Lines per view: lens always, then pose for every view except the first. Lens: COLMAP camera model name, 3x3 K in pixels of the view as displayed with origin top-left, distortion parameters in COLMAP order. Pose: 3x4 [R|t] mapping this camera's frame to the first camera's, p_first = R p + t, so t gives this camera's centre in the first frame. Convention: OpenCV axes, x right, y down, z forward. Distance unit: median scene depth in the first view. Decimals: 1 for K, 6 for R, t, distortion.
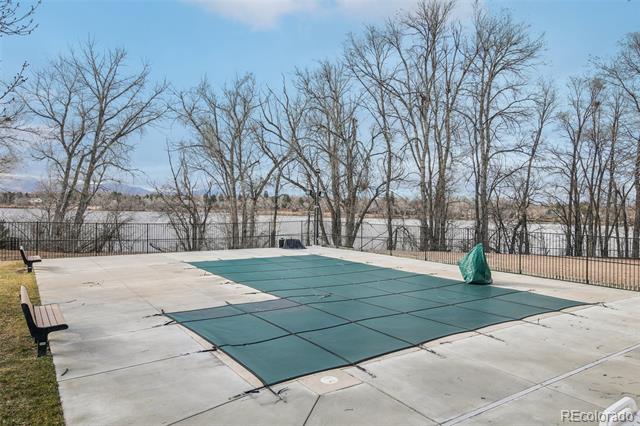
lens RADIAL K [[409.4, 0, 320.4], [0, 409.4, 212.4], [0, 0, 1]] dist [0.010961, 0.001200]
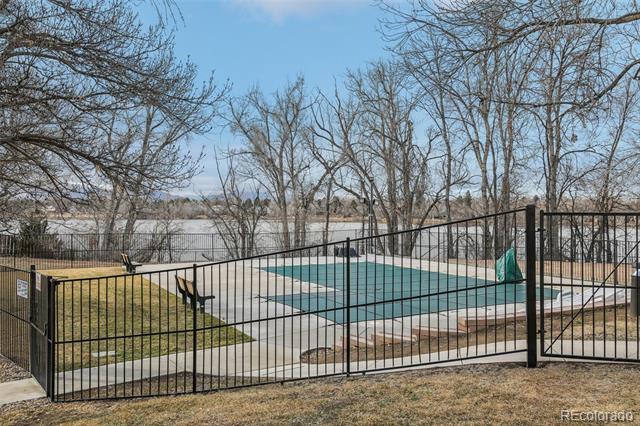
lens RADIAL K [[549.3, 0, 316.5], [0, 549.3, 215.3], [0, 0, 1]] dist [0.064571, -0.004522]
pose [[0.994046, -0.013355, -0.108141, 0.002403], [0.013557, 0.999907, 0.001129, -0.013983], [0.108116, -0.002588, 0.994135, -0.283306]]
